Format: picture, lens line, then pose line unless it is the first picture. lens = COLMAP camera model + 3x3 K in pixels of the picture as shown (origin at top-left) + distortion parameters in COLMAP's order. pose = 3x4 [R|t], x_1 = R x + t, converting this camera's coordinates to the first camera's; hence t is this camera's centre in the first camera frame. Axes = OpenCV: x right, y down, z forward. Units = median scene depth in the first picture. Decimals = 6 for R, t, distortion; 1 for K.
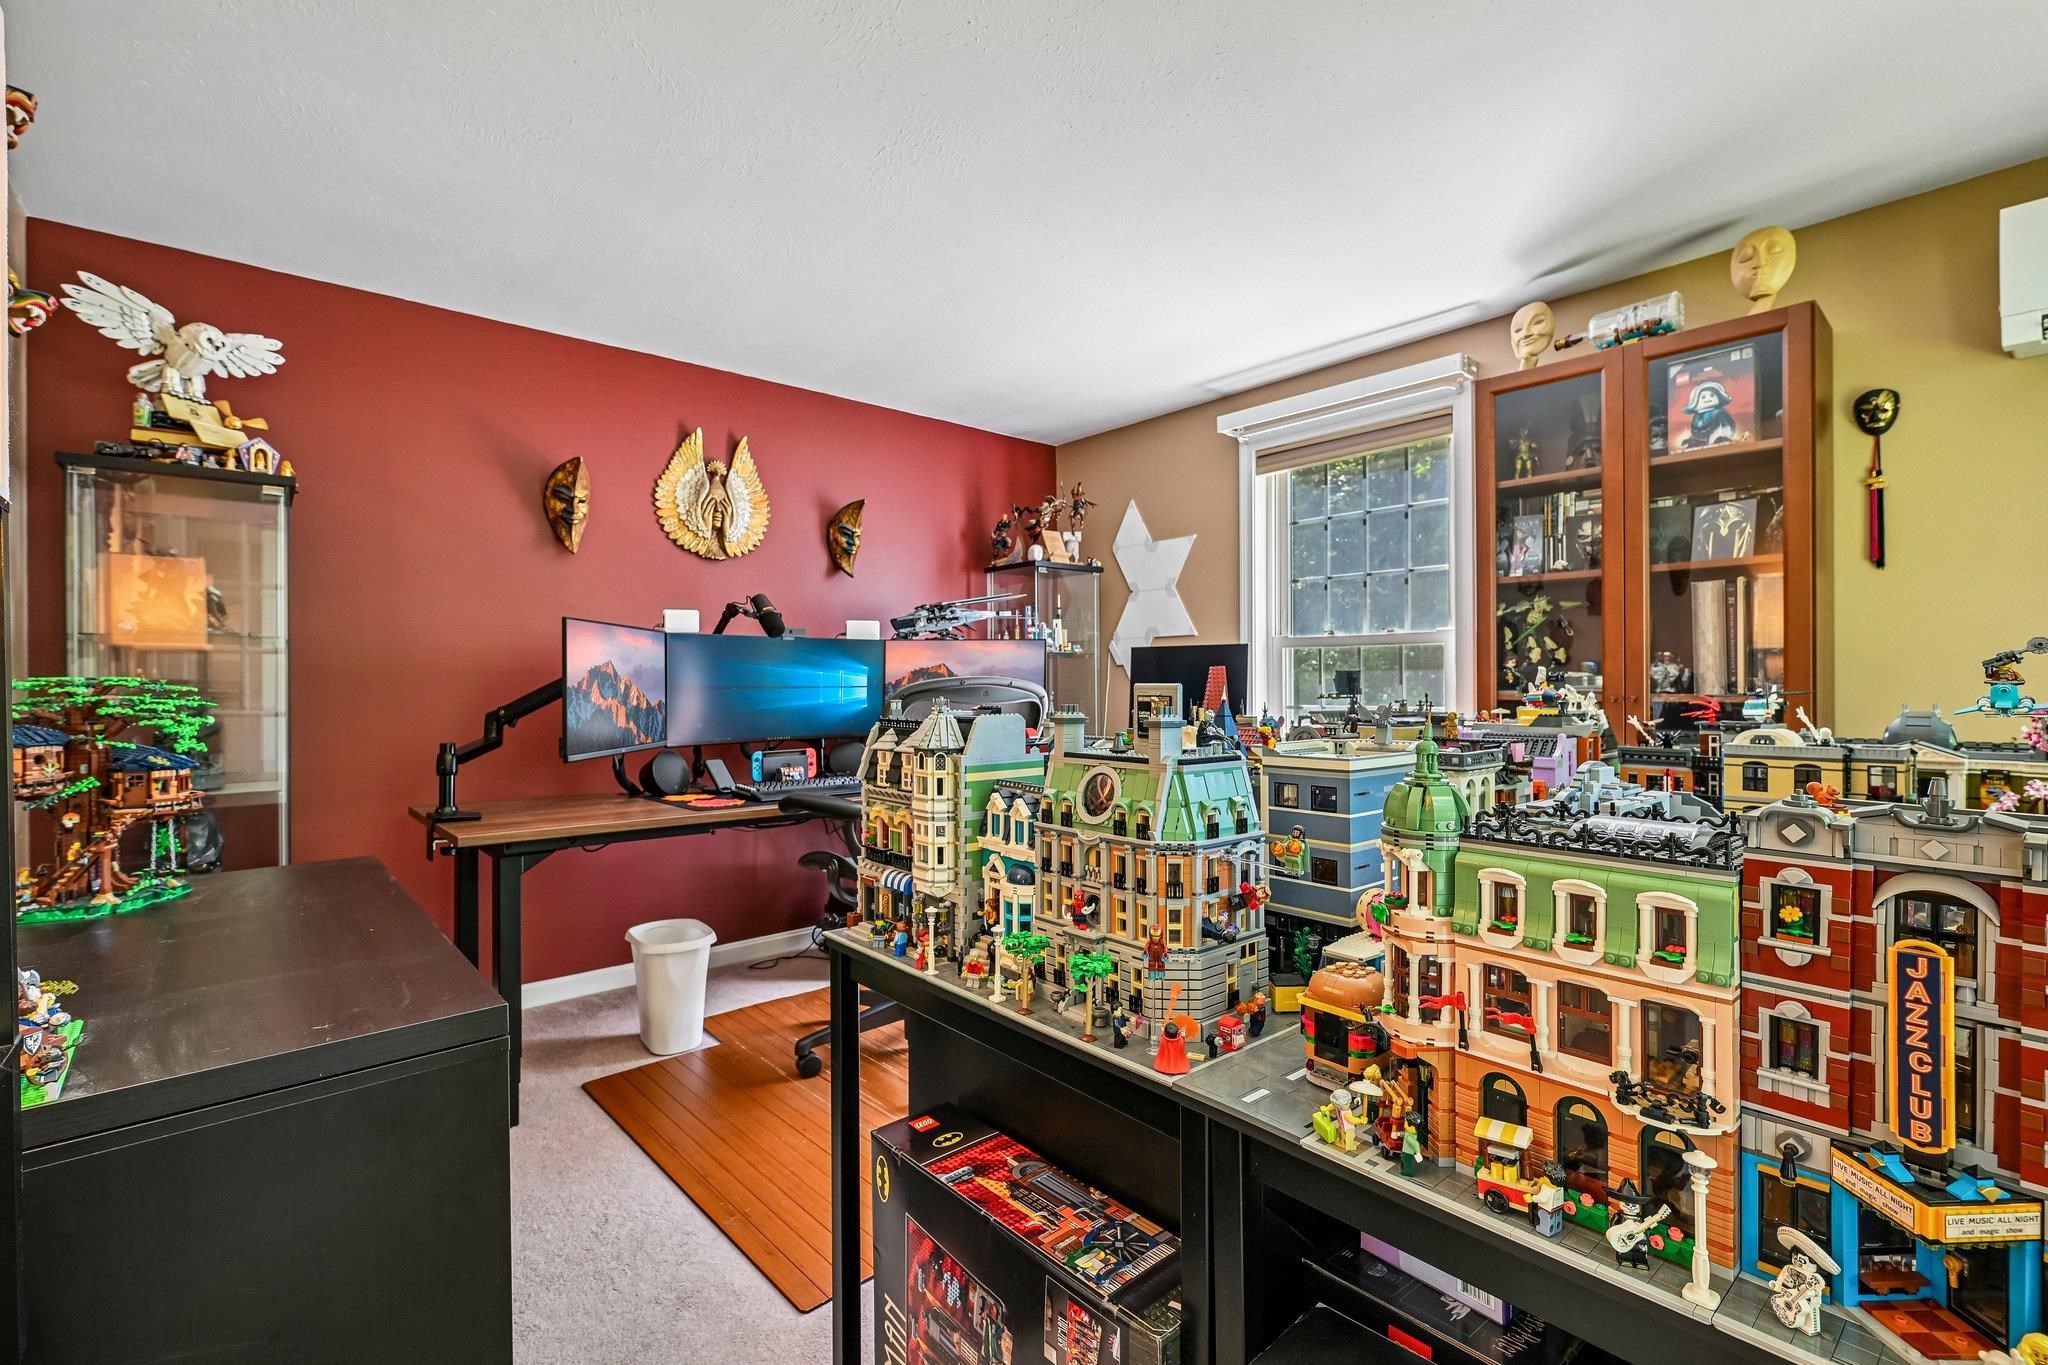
lens RADIAL K [[919.5, 0, 1024.6], [0, 919.5, 680.1], [0, 0, 1]] dist [0.001594, 0.001677]
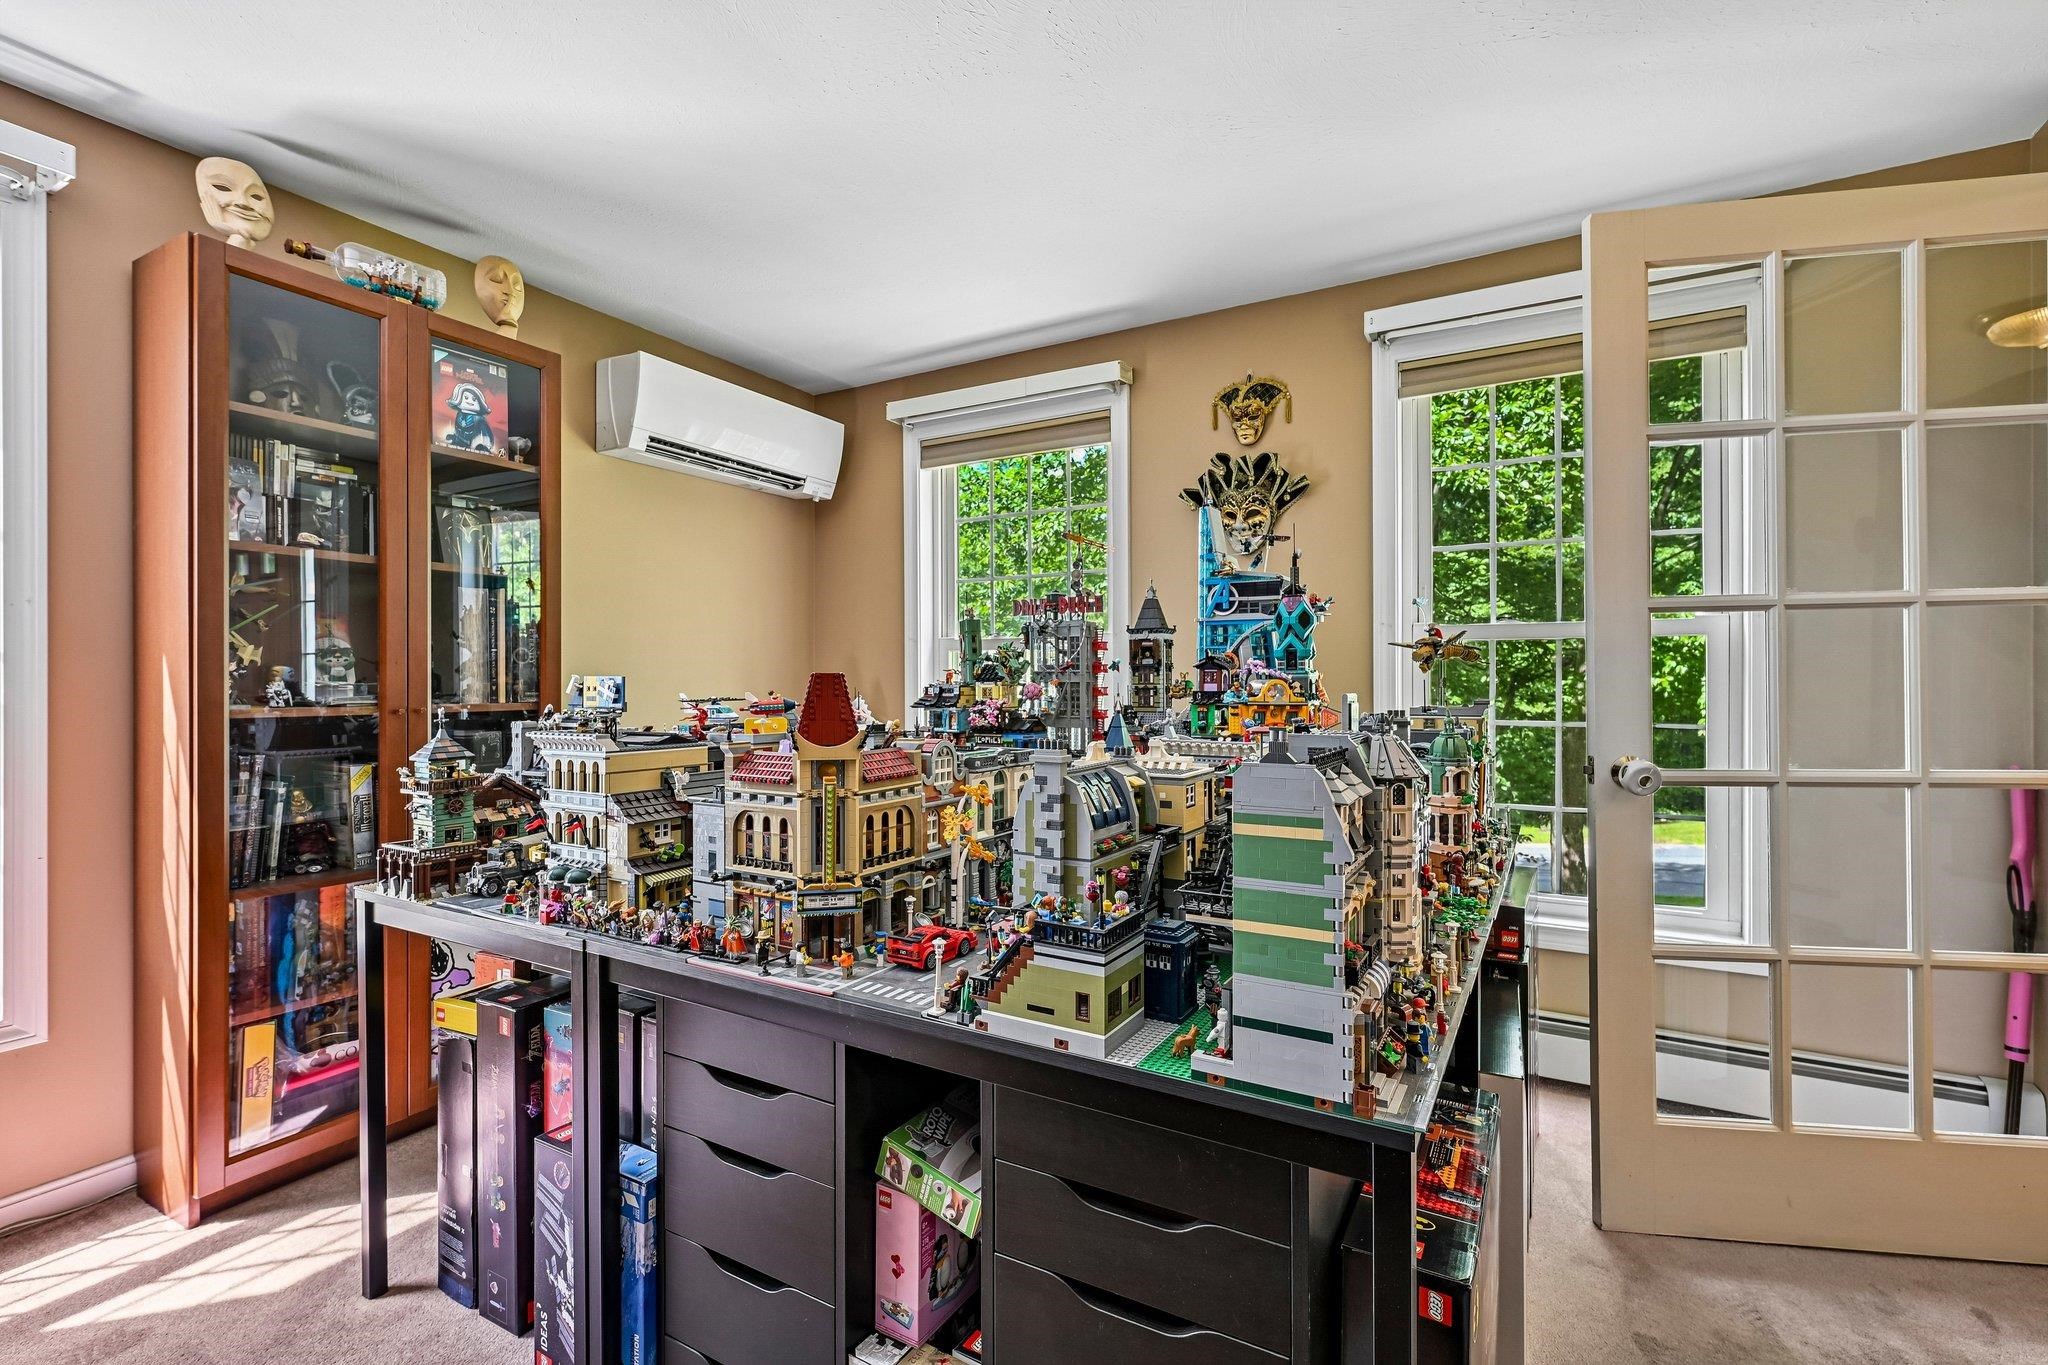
lens RADIAL K [[919.5, 0, 1022.7], [0, 919.5, 681.6], [0, 0, 1]] dist [0.001594, 0.001677]
pose [[-0.324986, 0.005535, 0.945703, -0.366072], [0.003348, 0.999983, -0.004702, -0.000979], [-0.945713, 0.001638, -0.324999, 0.752050]]
